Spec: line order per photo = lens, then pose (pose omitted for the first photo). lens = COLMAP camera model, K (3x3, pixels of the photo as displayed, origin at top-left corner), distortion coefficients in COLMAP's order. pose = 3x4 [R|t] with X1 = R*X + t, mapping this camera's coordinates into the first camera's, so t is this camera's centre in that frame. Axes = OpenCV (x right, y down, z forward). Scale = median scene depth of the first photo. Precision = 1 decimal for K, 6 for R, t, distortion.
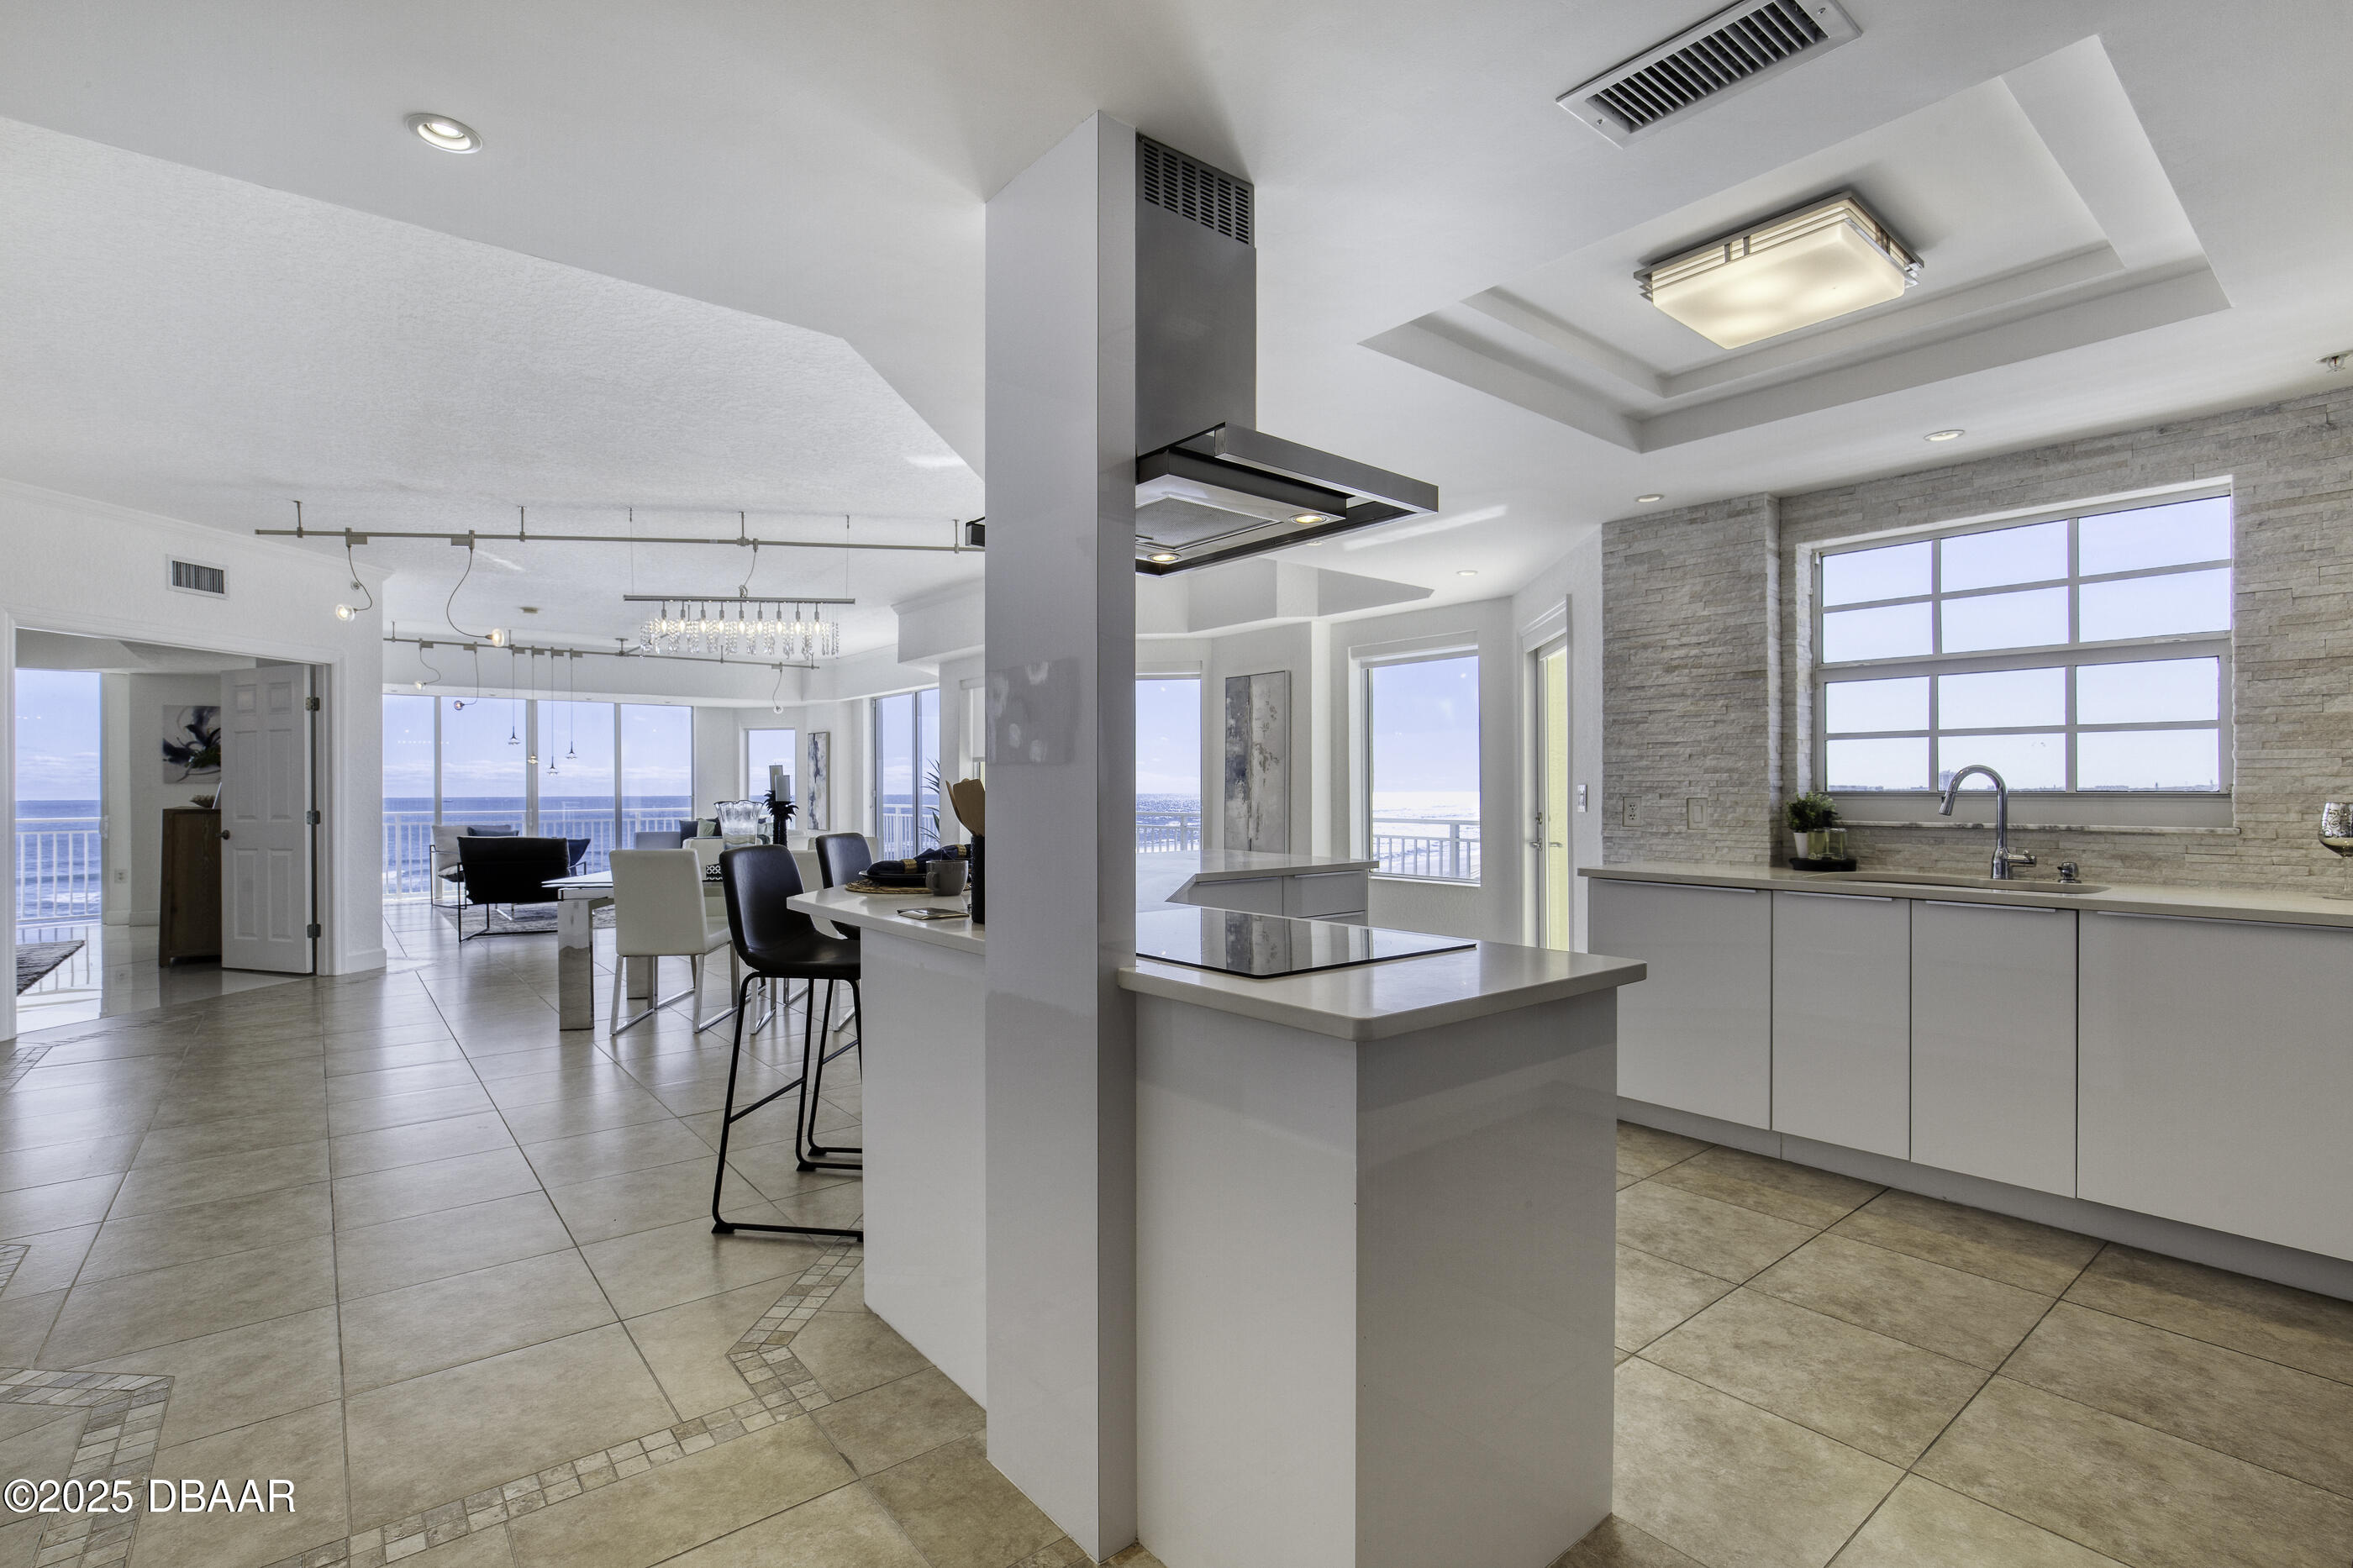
lens RADIAL K [[1067.4, 0, 1189.2], [0, 1067.4, 789.4], [0, 0, 1]] dist [-0.023998, 0.006322]
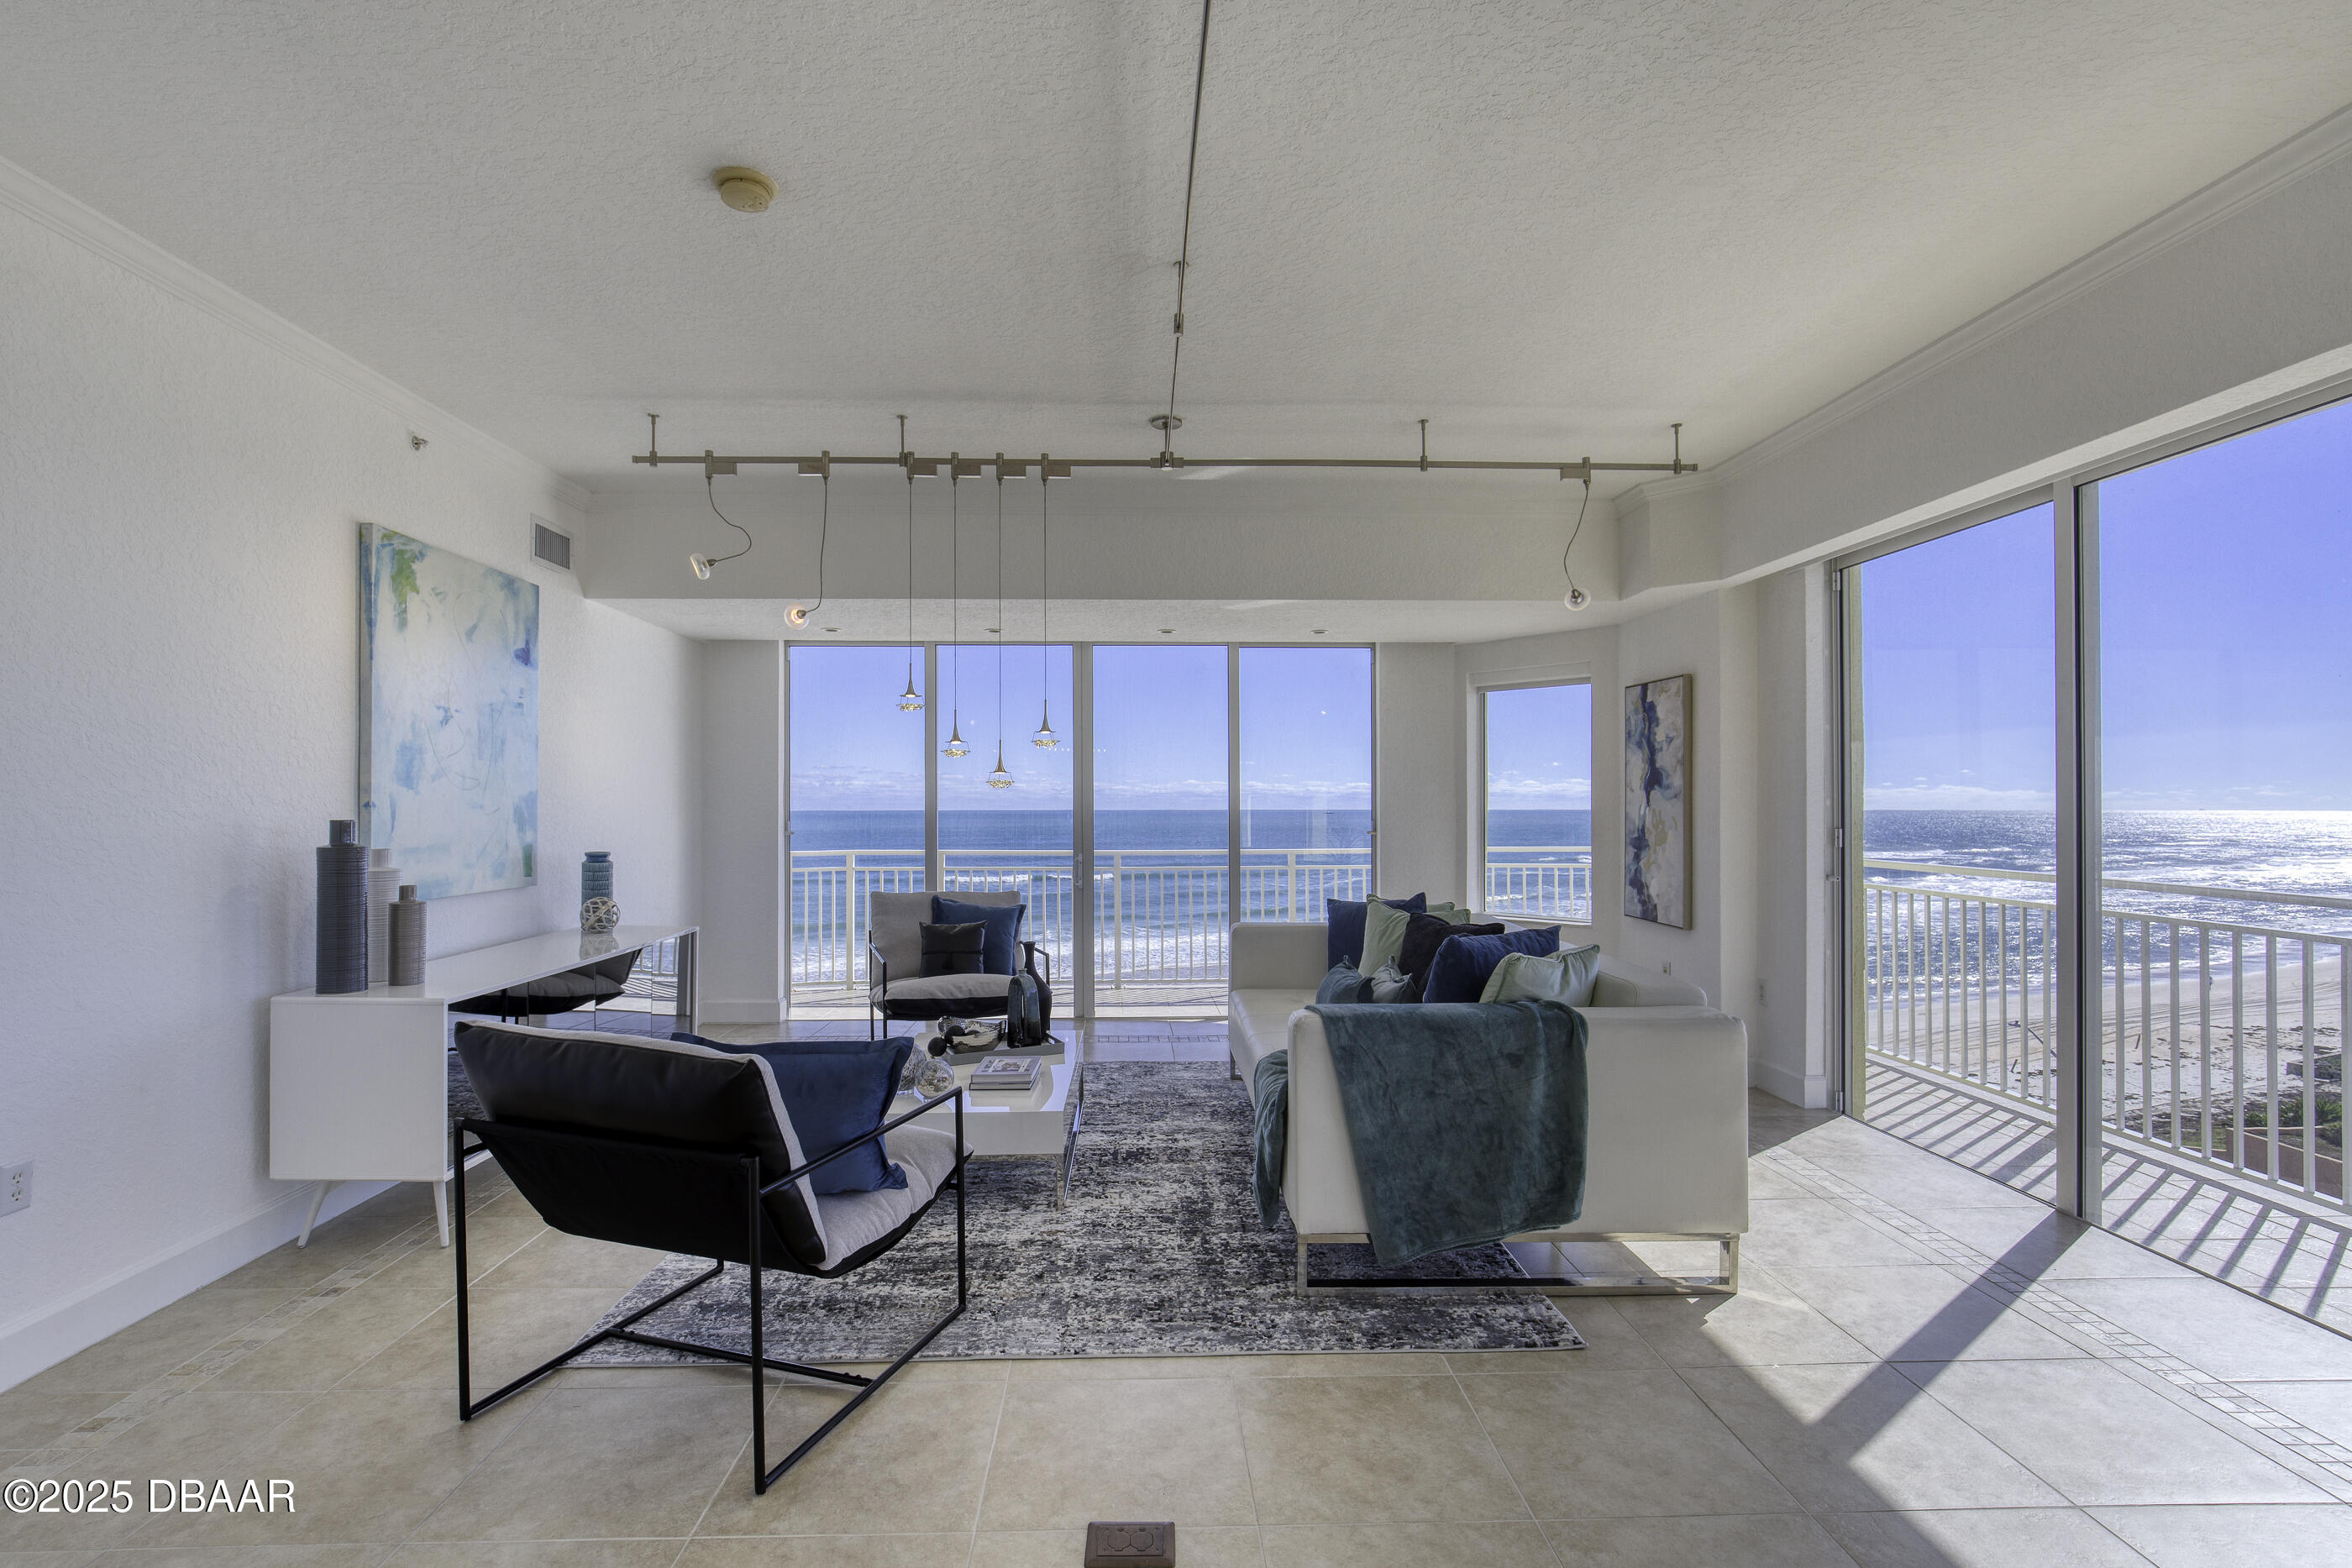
lens RADIAL K [[1081.1, 0, 1160.9], [0, 1081.1, 800.4], [0, 0, 1]] dist [-0.016550, -0.000257]
pose [[0.784522, 0.000008, -0.620101, -0.460552], [-0.001604, 0.999997, -0.002017, -0.013183], [0.620099, 0.002577, 0.784519, 1.069675]]
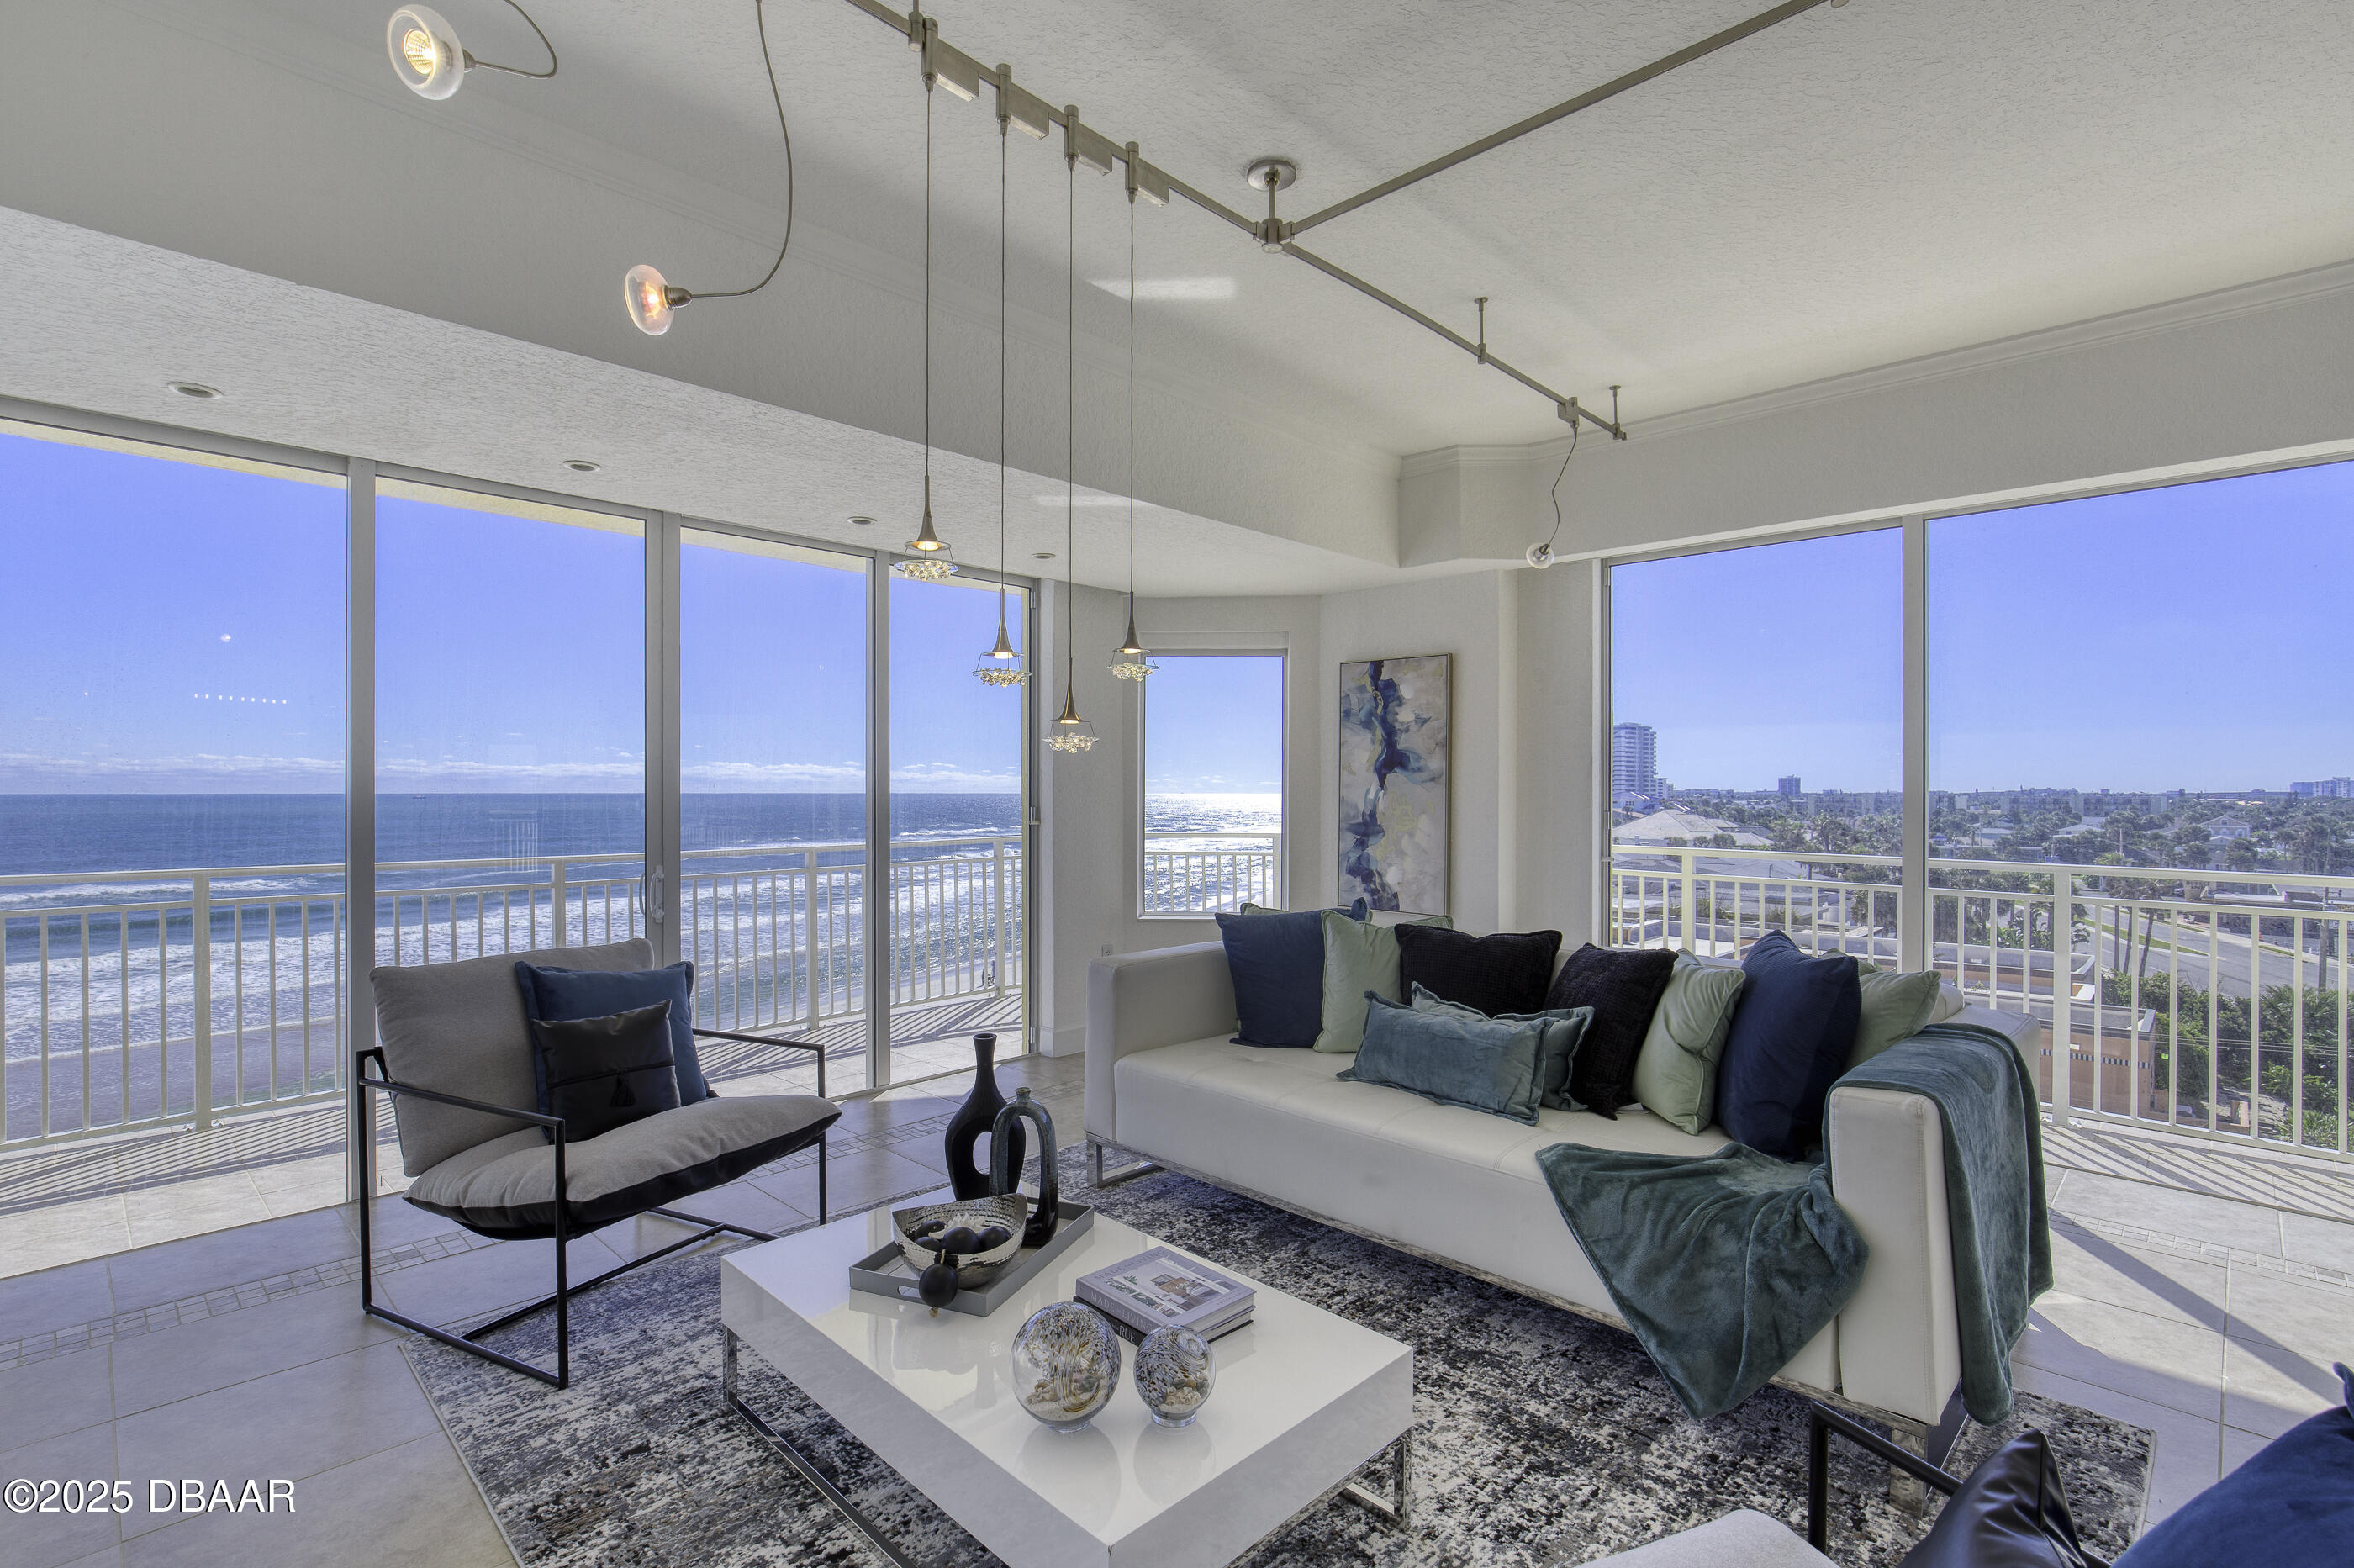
lens RADIAL K [[1102.7, 0, 1181.8], [0, 1102.7, 787.7], [0, 0, 1]] dist [-0.018762, 0.008694]
pose [[0.995315, 0.006077, 0.096494, -0.877474], [-0.005920, 0.999981, -0.001918, -0.010515], [-0.096504, 0.001337, 0.995332, 1.161452]]
